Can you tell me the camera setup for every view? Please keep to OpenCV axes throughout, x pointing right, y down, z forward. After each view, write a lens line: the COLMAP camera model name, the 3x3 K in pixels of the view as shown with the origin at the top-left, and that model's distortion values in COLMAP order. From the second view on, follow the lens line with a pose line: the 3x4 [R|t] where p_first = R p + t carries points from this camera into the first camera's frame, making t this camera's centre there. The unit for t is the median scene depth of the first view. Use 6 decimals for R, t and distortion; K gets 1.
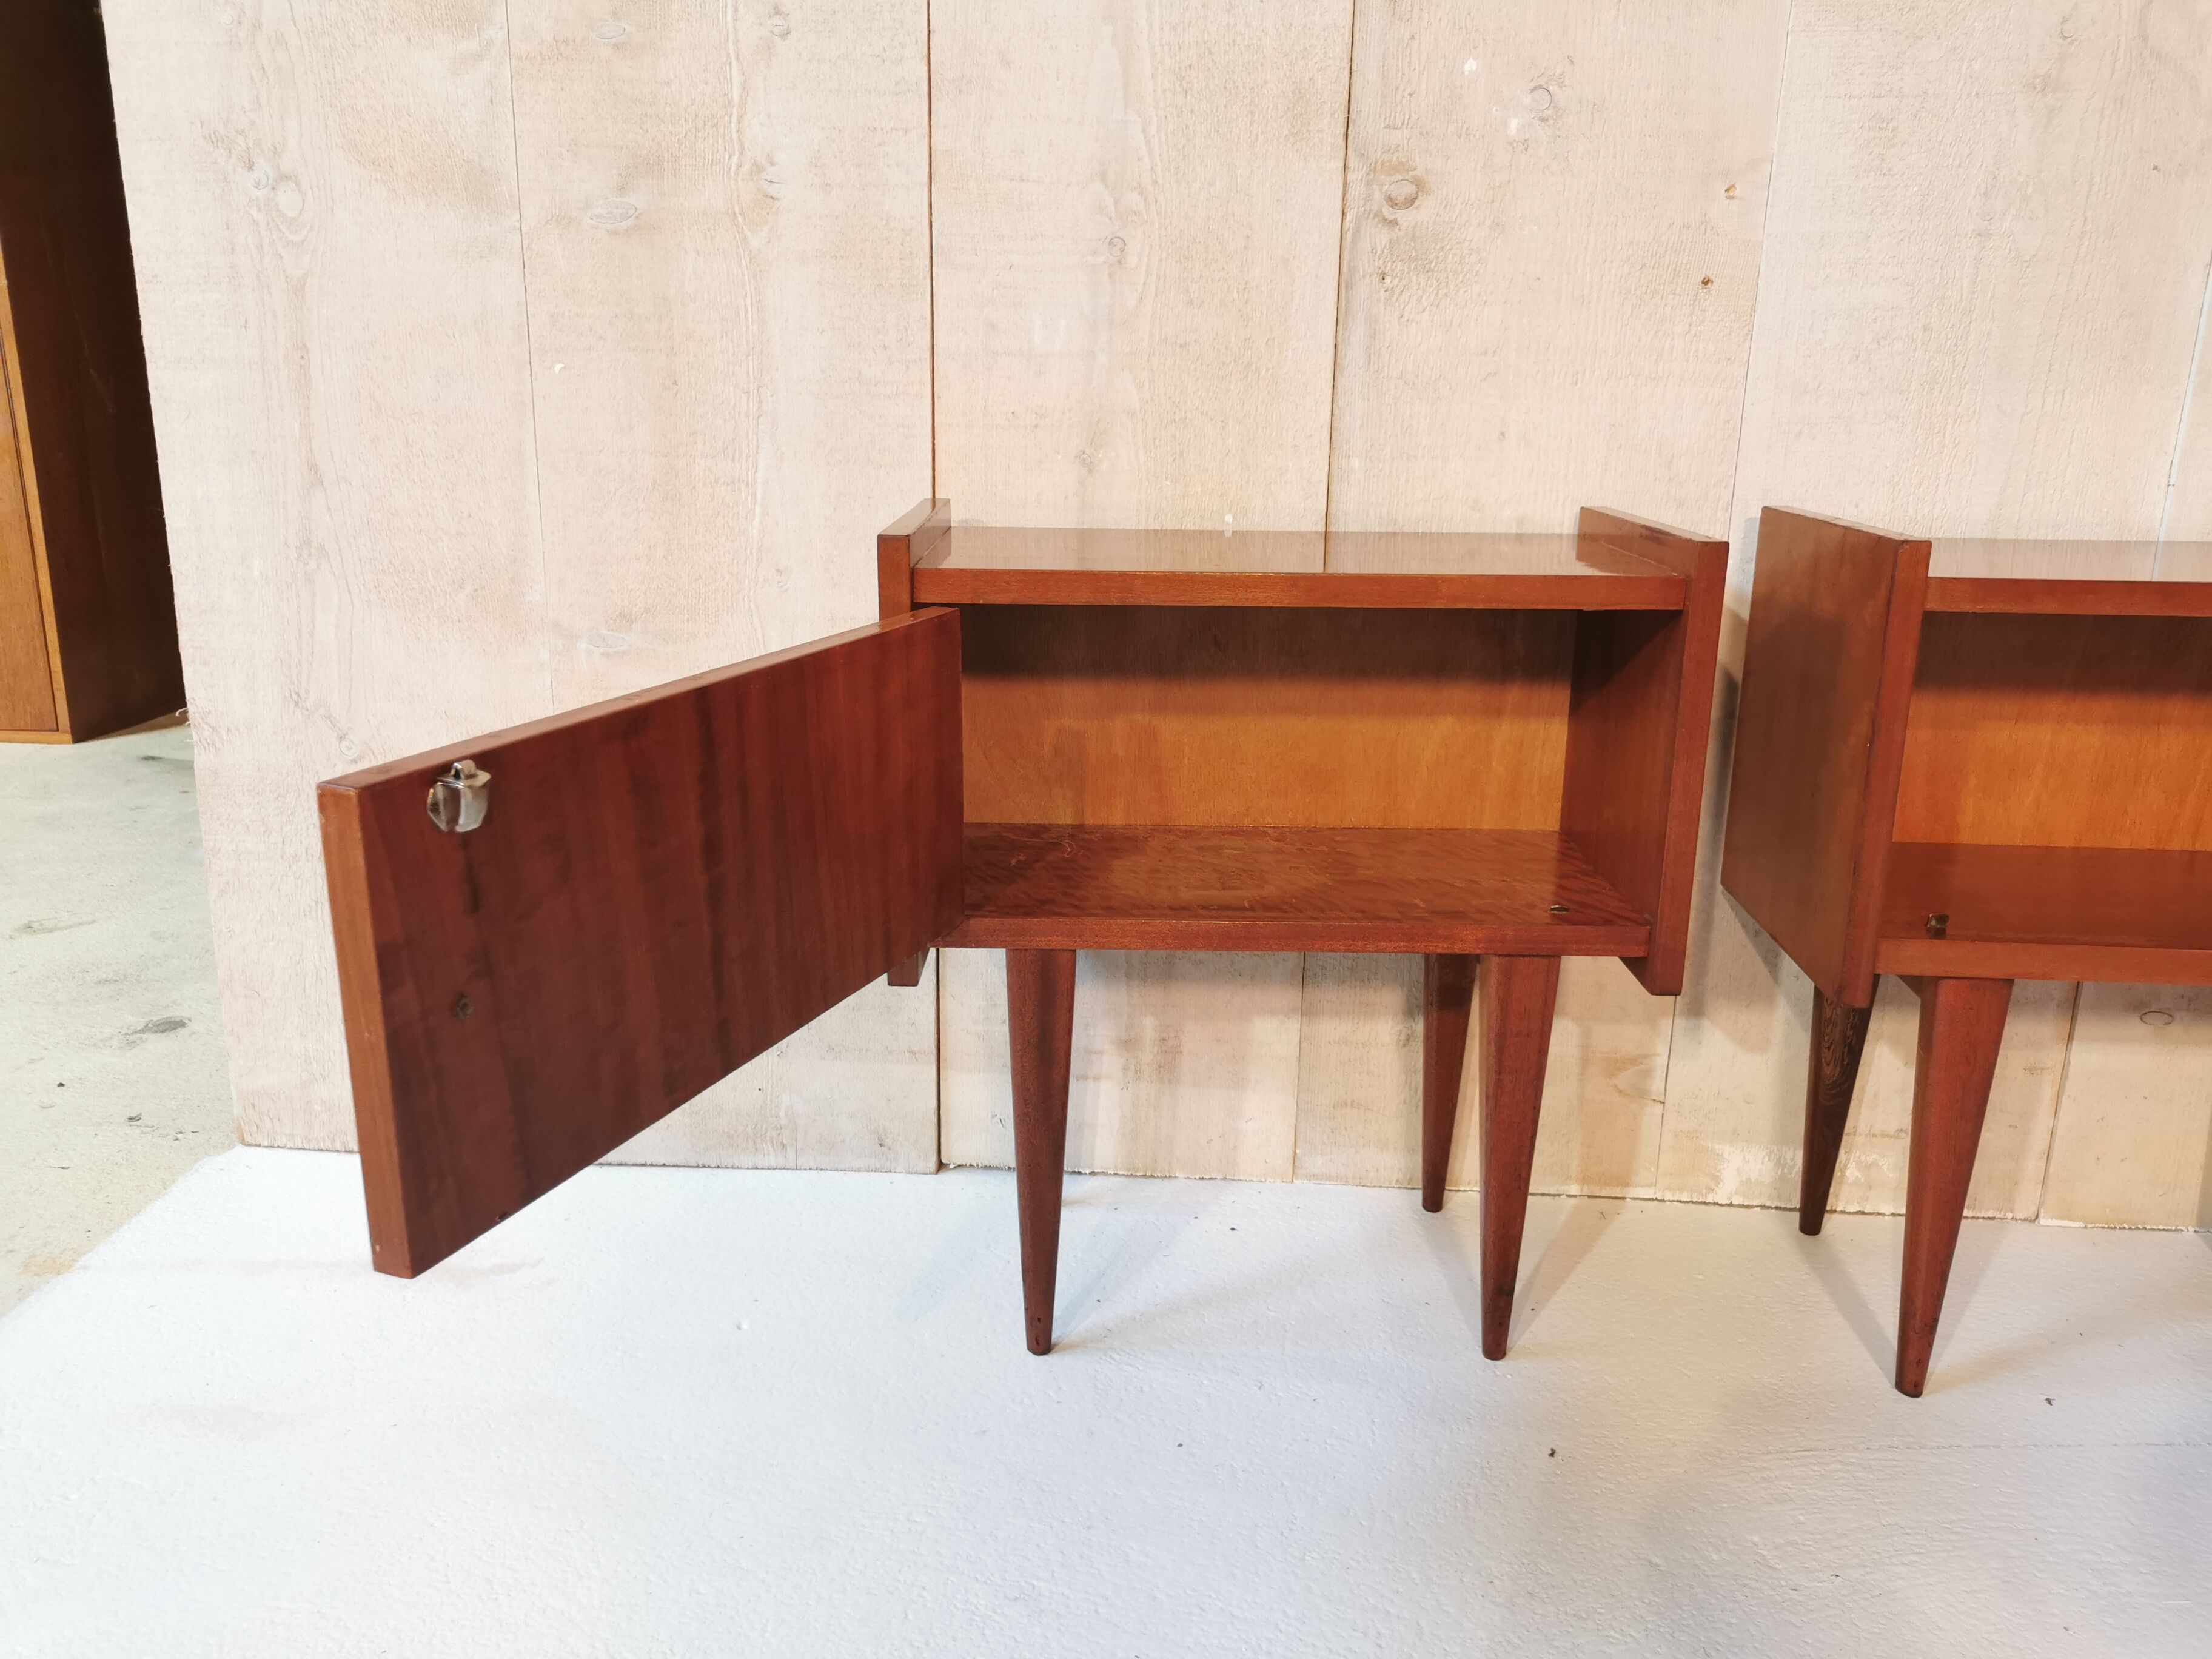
lens RADIAL K [[1714.1, 0, 1104.6], [0, 1714.1, 838.3], [0, 0, 1]] dist [0.045019, -0.043530]
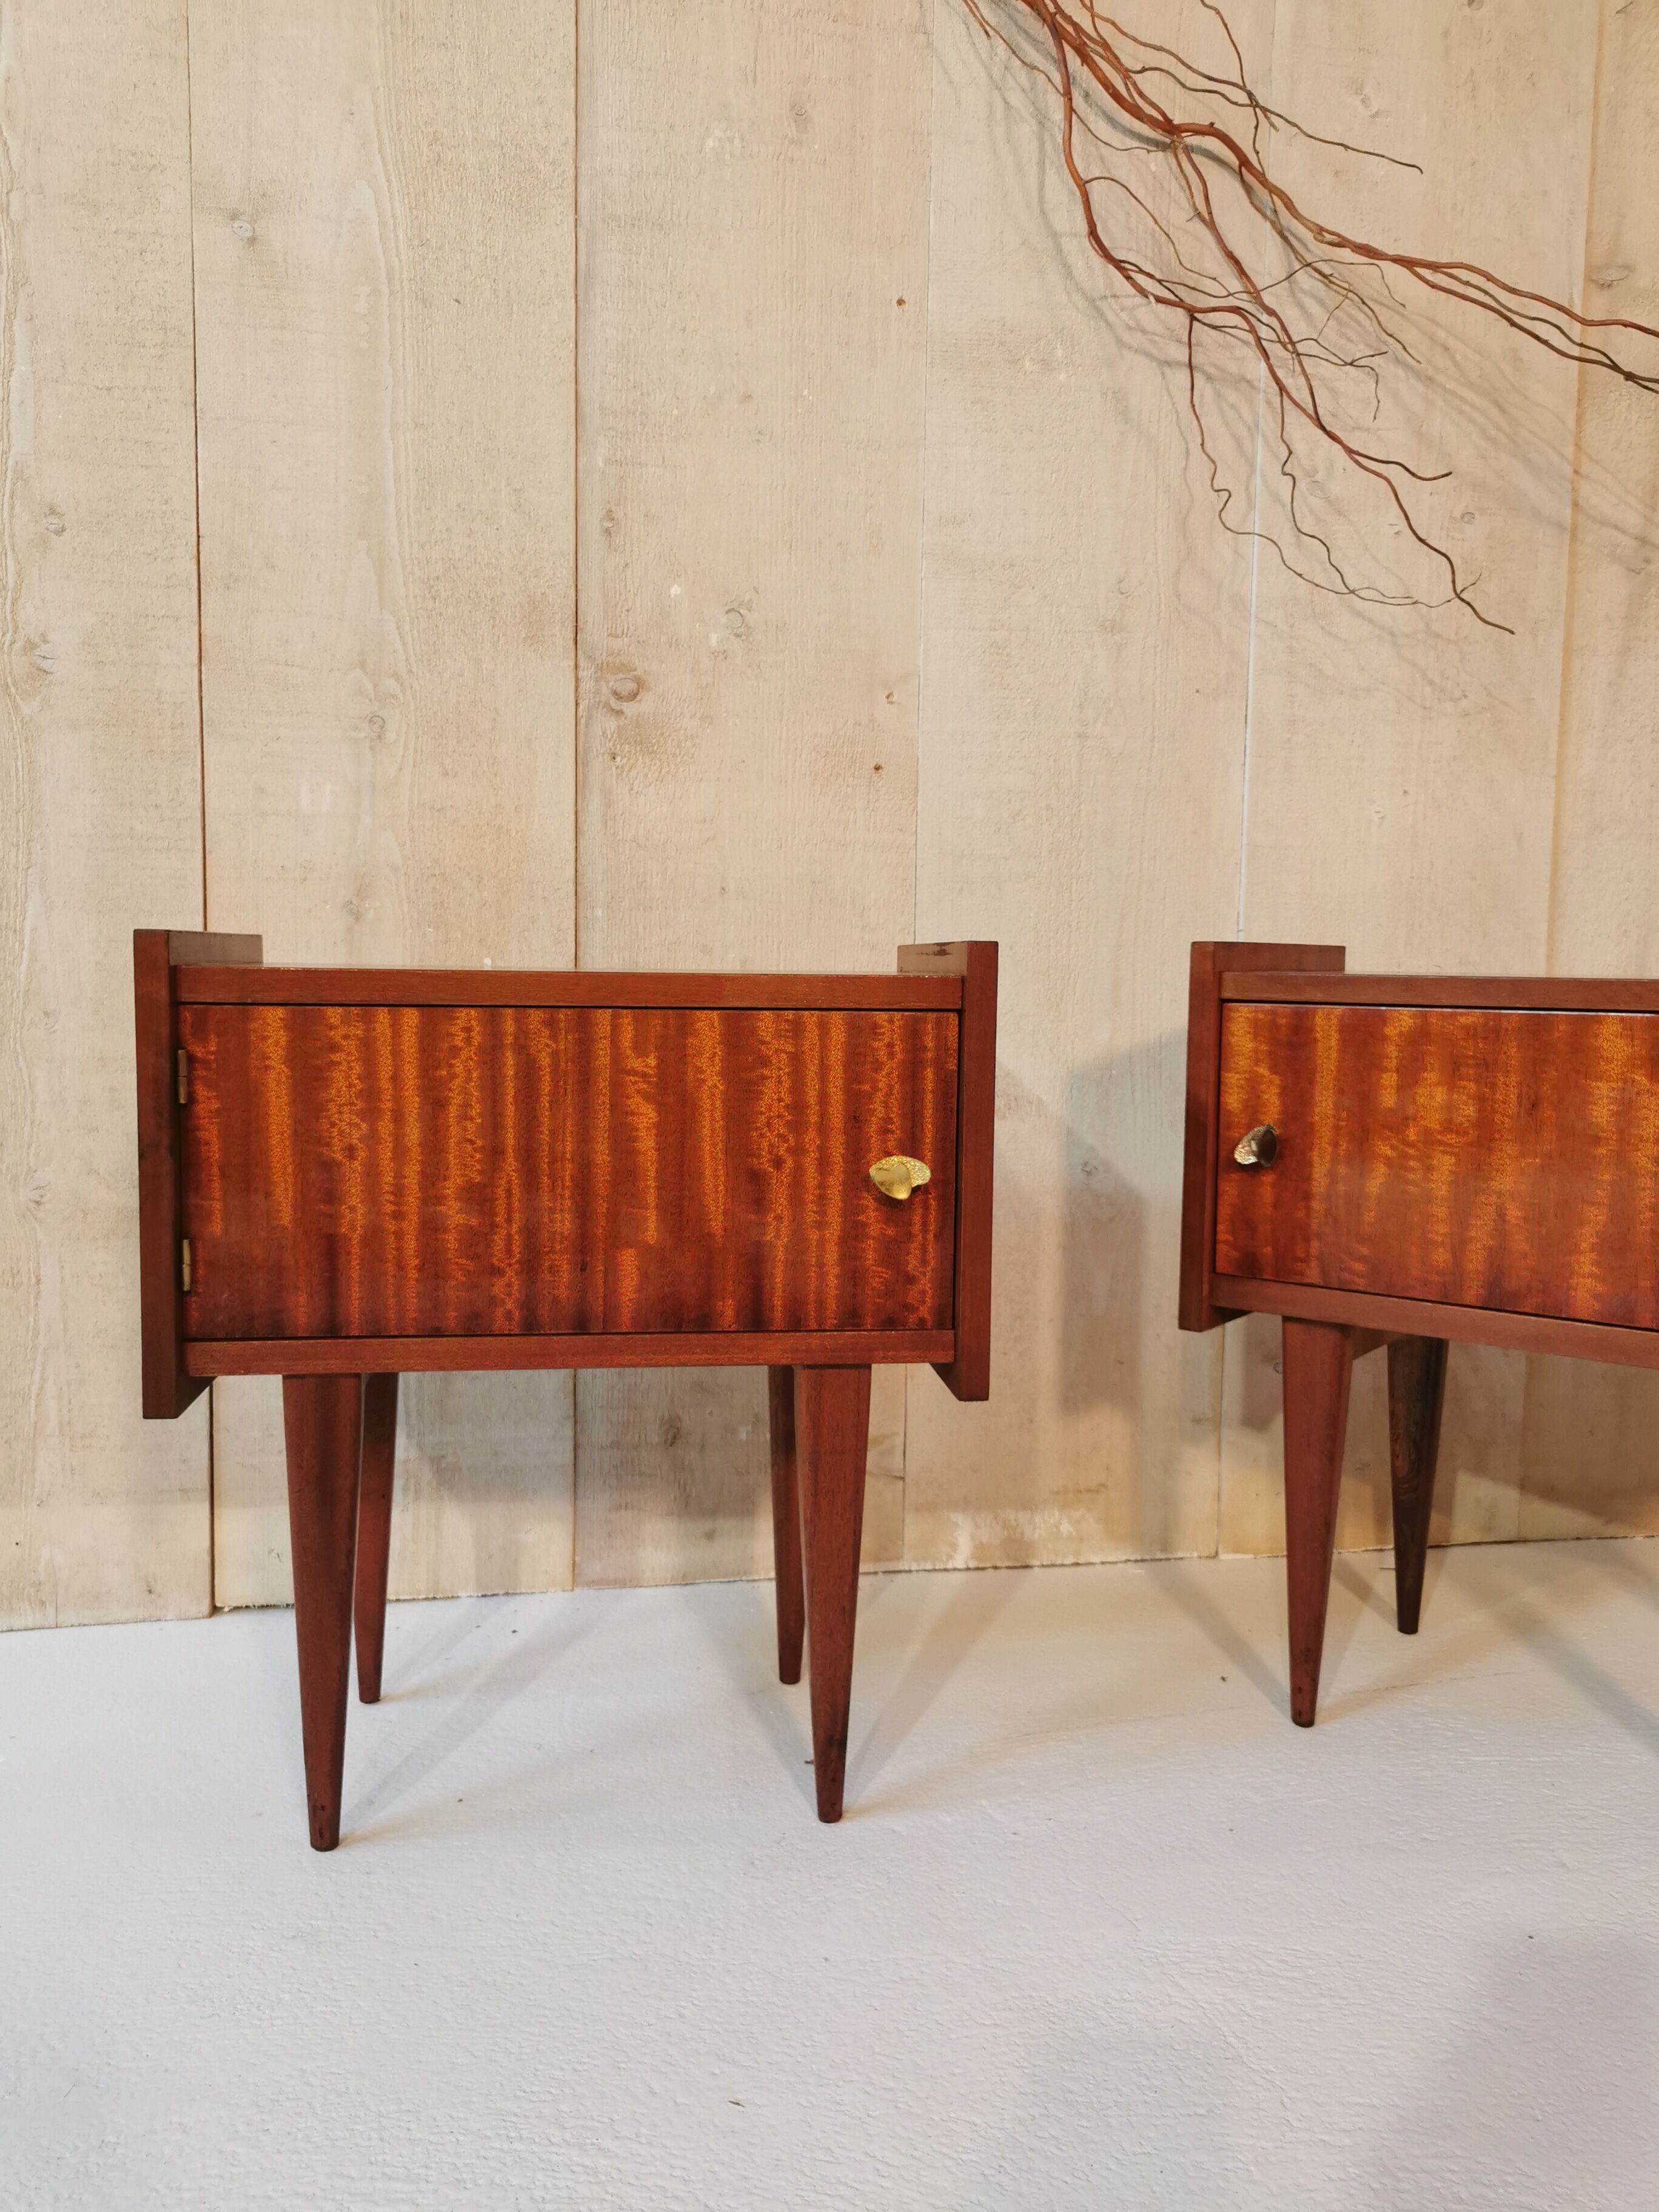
lens RADIAL K [[1714.1, 0, 830.2], [0, 1714.1, 1111.9], [0, 0, 1]] dist [0.045019, -0.043530]
pose [[0.969048, -0.022725, 0.245824, 0.011792], [0.067096, 0.982517, -0.173664, 0.123080], [-0.237580, 0.184782, 0.953631, -0.102306]]
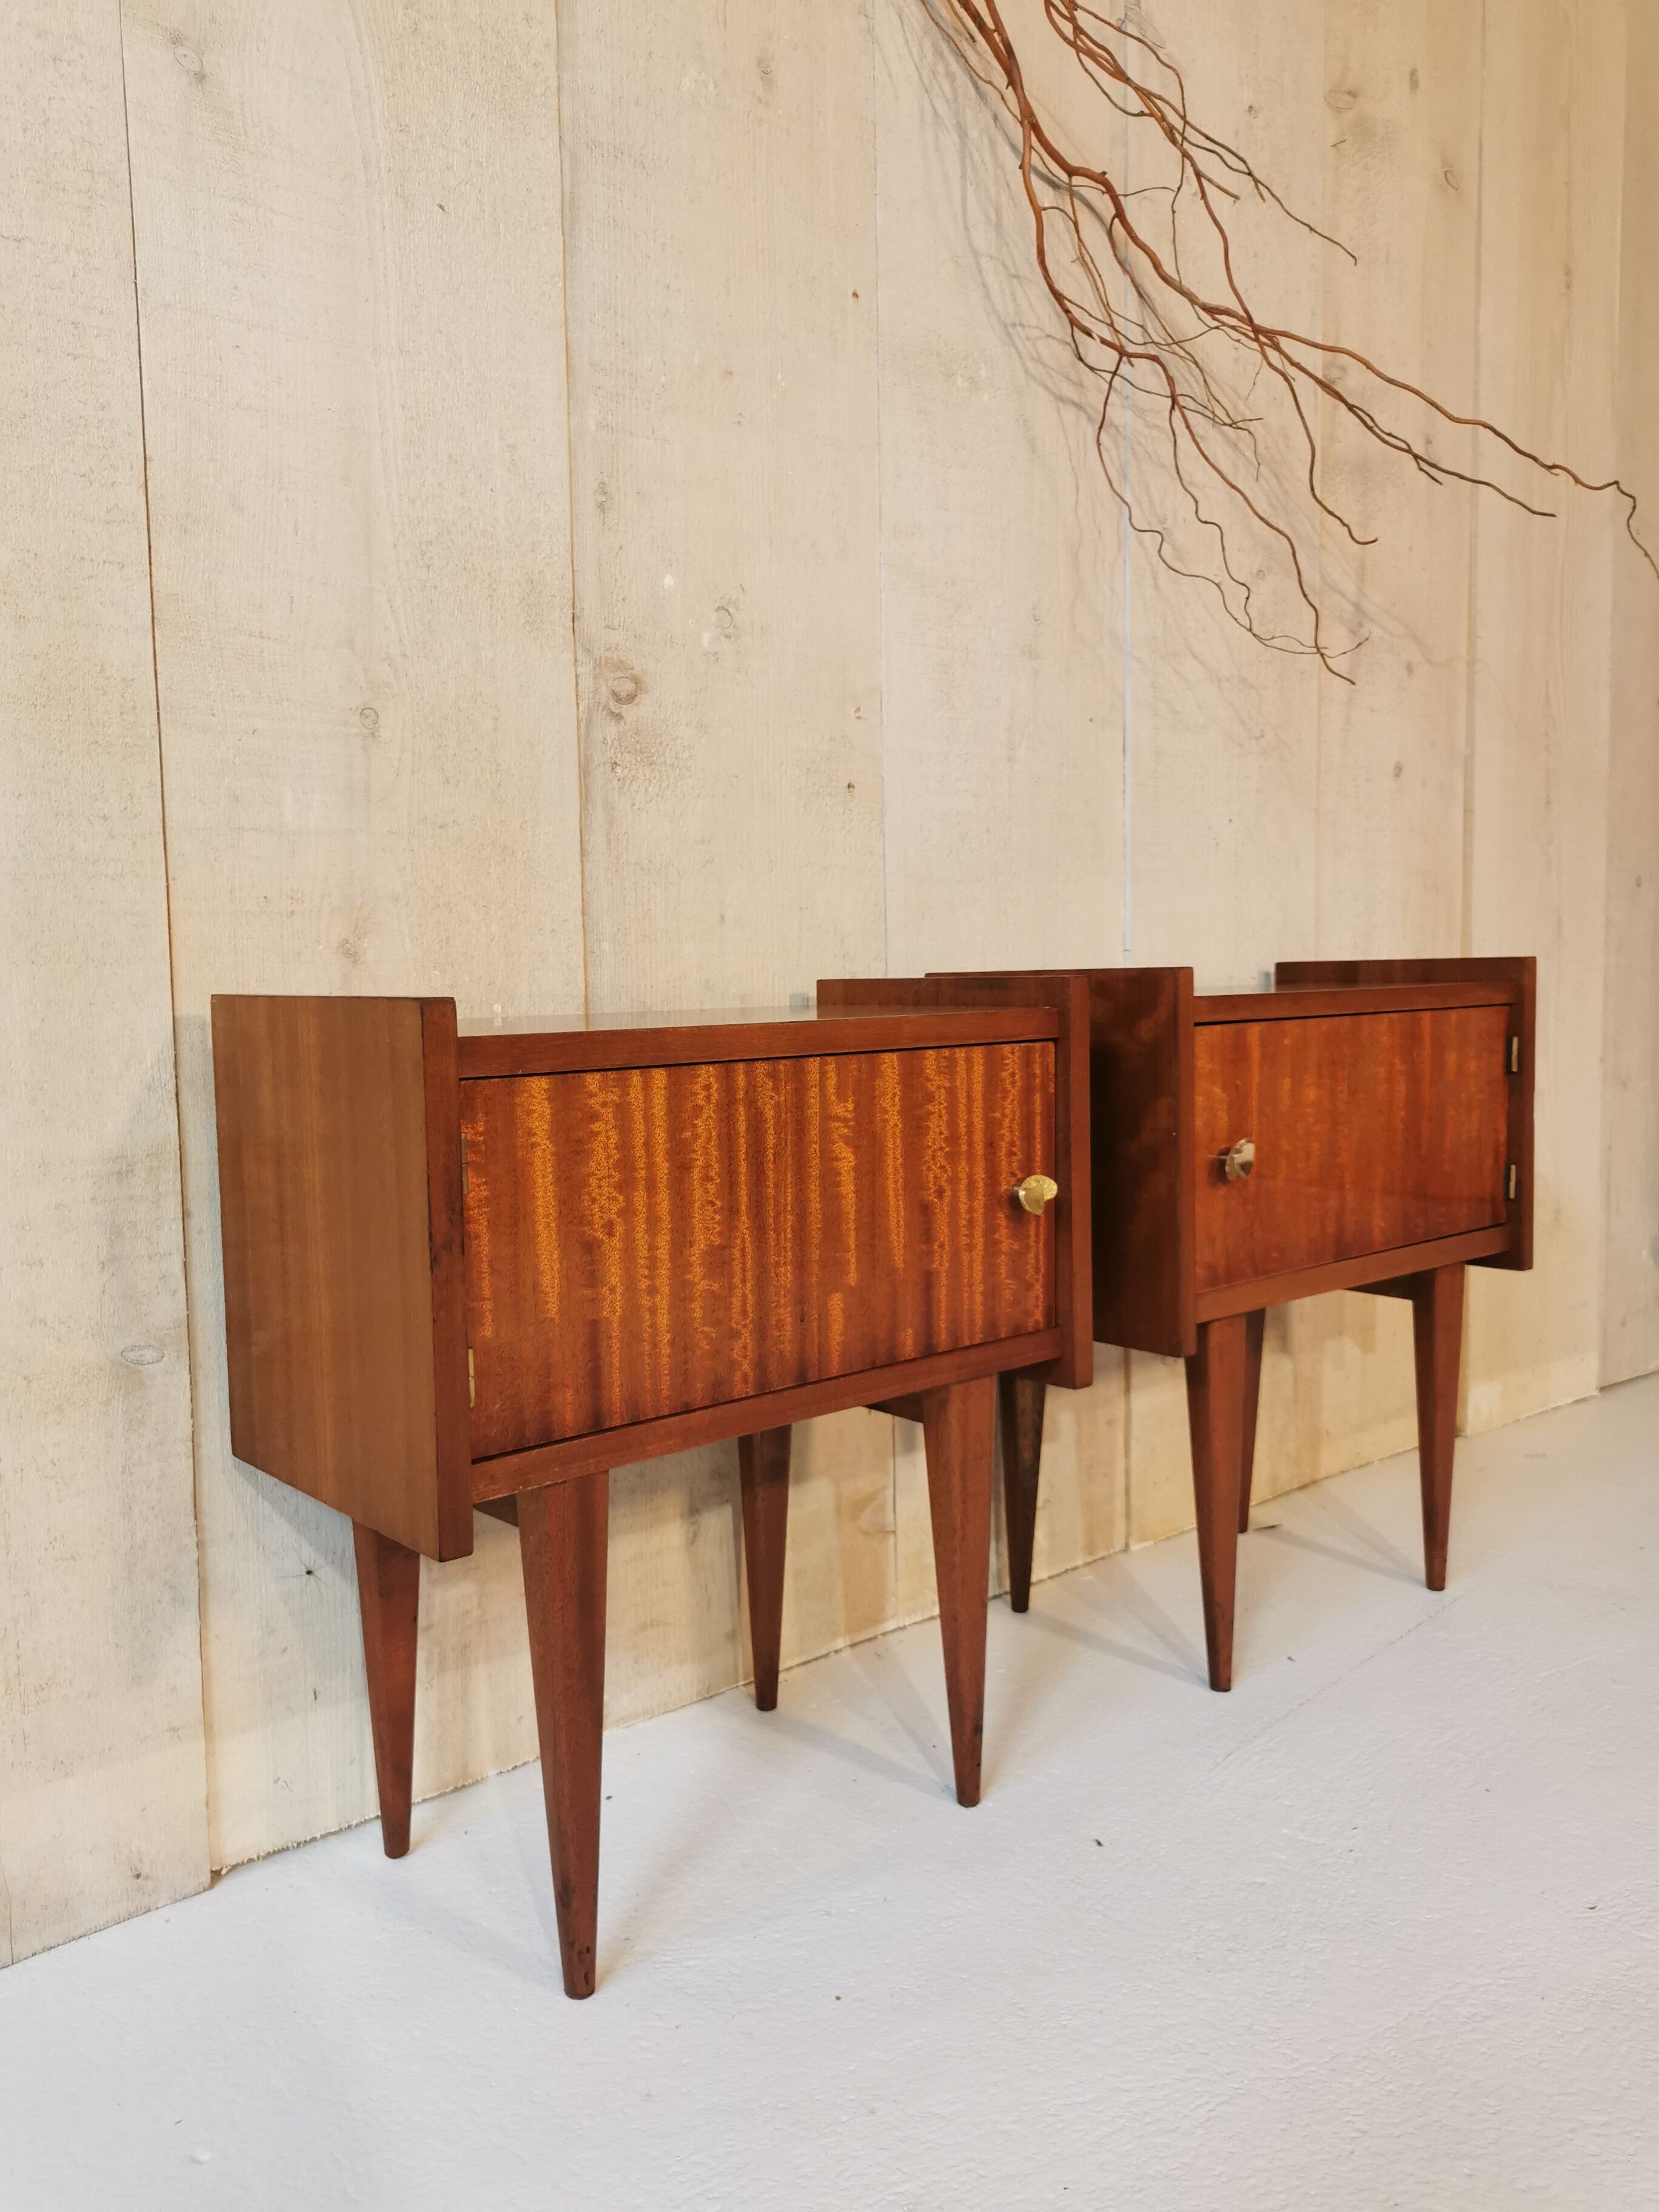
lens RADIAL K [[1714.1, 0, 827.9], [0, 1714.1, 1111.1], [0, 0, 1]] dist [0.045019, -0.043530]
pose [[0.712548, -0.084327, 0.696538, -0.468645], [0.215087, 0.971206, -0.102450, 0.001499], [-0.667842, 0.222817, 0.710168, 0.241911]]
